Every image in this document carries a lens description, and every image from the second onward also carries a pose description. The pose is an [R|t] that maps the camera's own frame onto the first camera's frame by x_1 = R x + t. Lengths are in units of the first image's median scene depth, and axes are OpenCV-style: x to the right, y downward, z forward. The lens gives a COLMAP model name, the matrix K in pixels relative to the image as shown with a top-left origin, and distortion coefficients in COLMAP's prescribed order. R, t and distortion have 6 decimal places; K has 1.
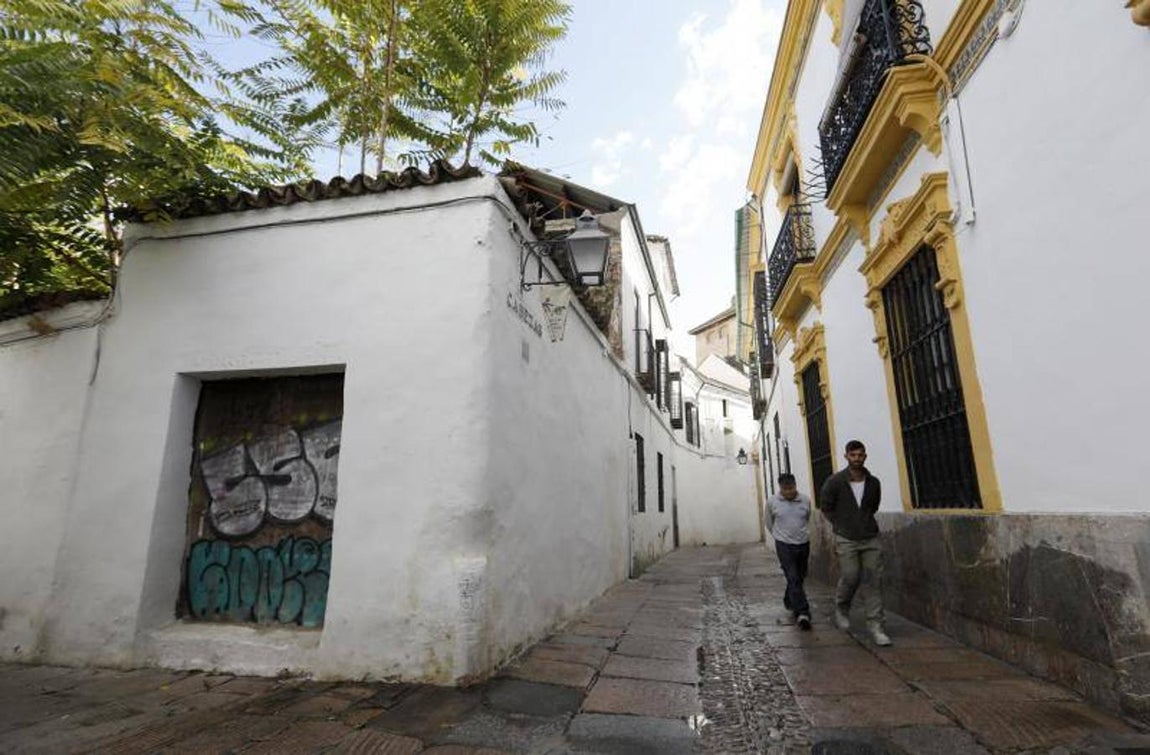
lens RADIAL K [[580.9, 0, 586.2], [0, 580.9, 391.0], [0, 0, 1]] dist [0.003487, 0.000693]
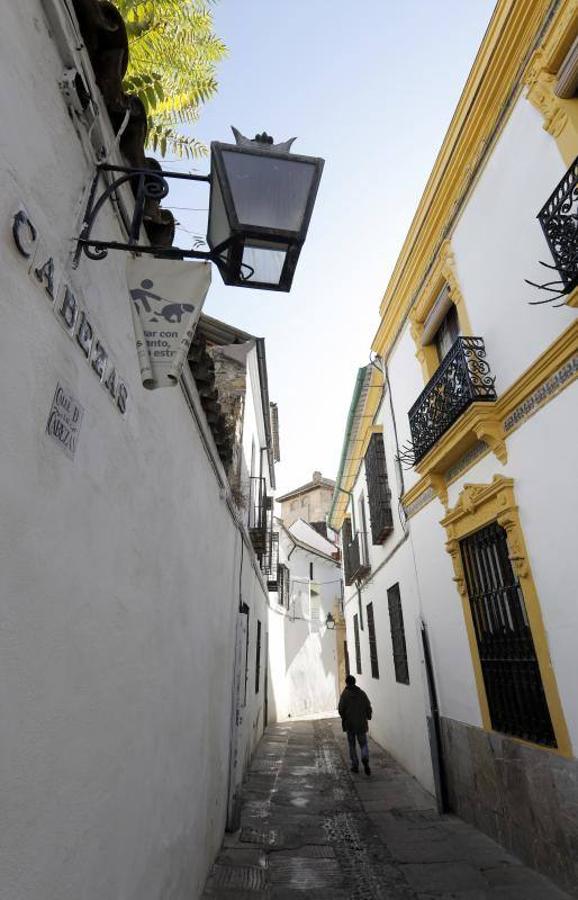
lens RADIAL K [[445.0, 0, 273.0], [0, 445.0, 450.5], [0, 0, 1]] dist [0.003331, 0.000906]
pose [[0.976271, 0.104444, 0.189698, -0.015848], [-0.060767, 0.972935, -0.222946, 0.001666], [-0.207850, 0.206128, 0.956195, 0.378655]]
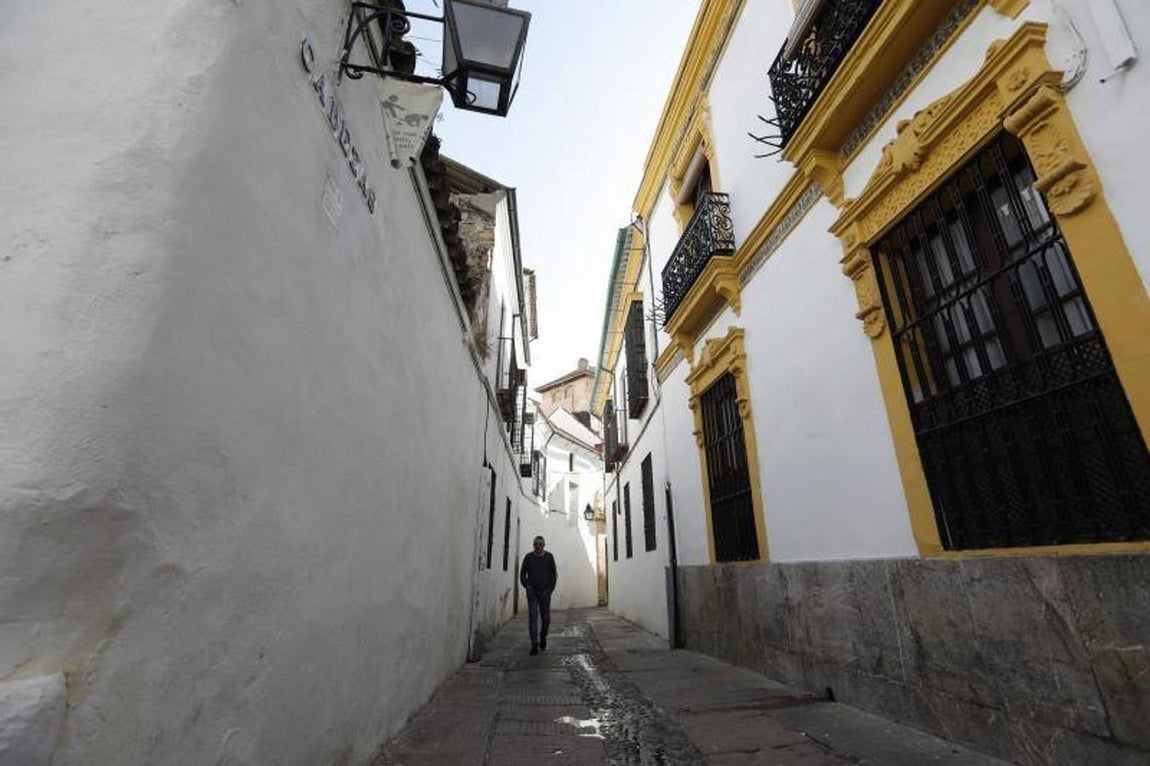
lens RADIAL K [[527.9, 0, 585.6], [0, 527.9, 385.9], [0, 0, 1]] dist [0.000232, 0.000913]
pose [[0.952696, 0.106663, 0.284593, -0.006378], [-0.065037, 0.986251, -0.151921, 0.072921], [-0.296884, 0.126225, 0.946534, 0.285314]]
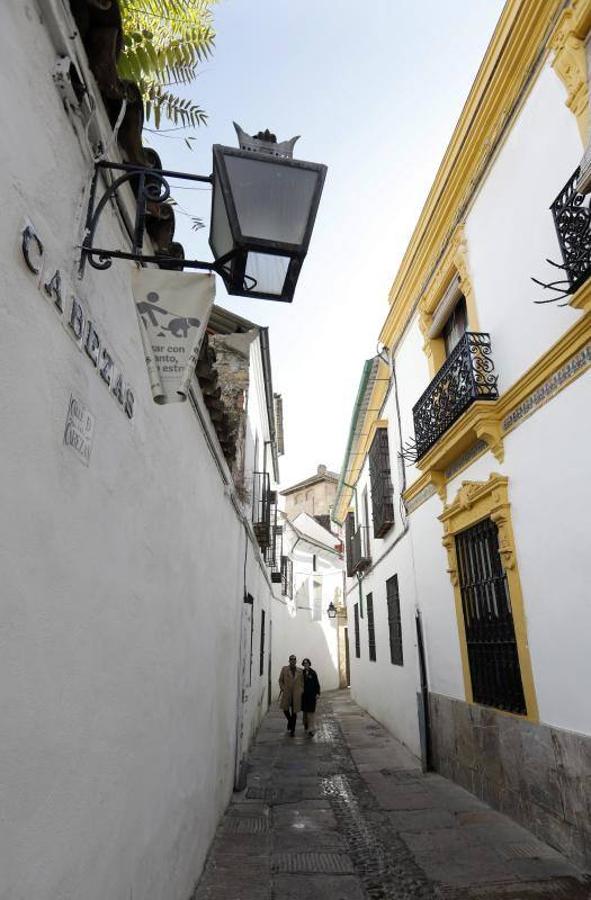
lens RADIAL K [[454.6, 0, 296.6], [0, 454.6, 505.3], [0, 0, 1]] dist [0.003487, 0.000693]
pose [[0.966545, 0.079519, 0.243861, -0.019118], [-0.059580, 0.994329, -0.088085, -0.000887], [-0.249483, 0.070609, 0.965802, 0.360331]]
